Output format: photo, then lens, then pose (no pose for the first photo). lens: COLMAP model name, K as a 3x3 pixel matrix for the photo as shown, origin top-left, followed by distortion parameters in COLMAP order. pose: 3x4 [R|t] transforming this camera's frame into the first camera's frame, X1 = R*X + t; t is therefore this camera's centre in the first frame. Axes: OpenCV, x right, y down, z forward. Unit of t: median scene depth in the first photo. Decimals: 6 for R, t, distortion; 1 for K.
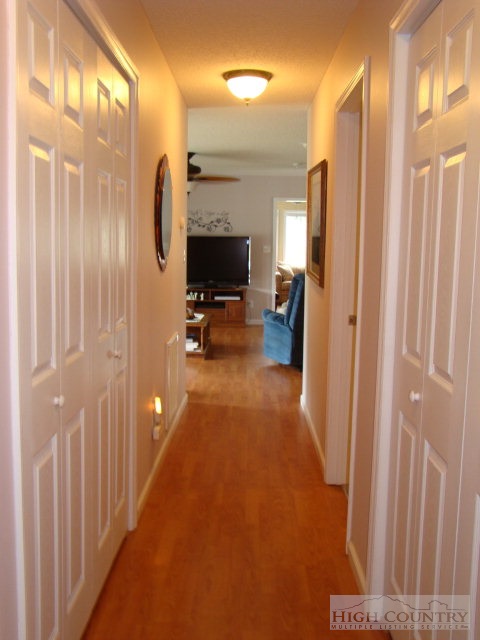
lens RADIAL K [[667.3, 0, 240.0], [0, 667.3, 320.0], [0, 0, 1]] dist [-0.154356, 0.003601]
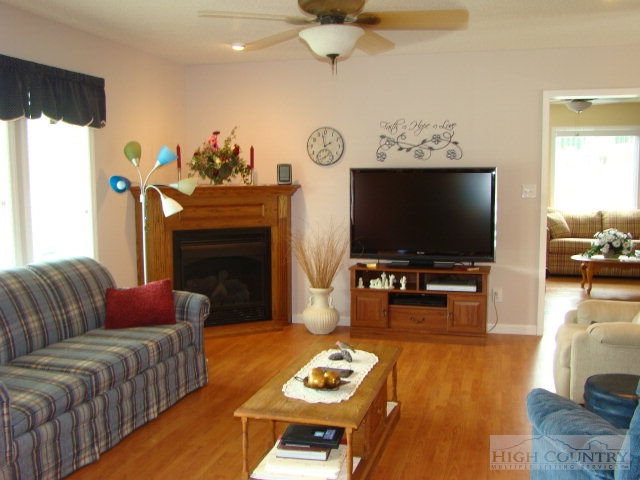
lens RADIAL K [[667.3, 0, 320.0], [0, 667.3, 240.0], [0, 0, 1]] dist [-0.154356, 0.003601]
pose [[0.967480, 0.001930, -0.252942, 0.012323], [-0.007367, 0.999762, -0.020550, -0.057823], [0.252842, 0.021745, 0.967263, 0.475500]]
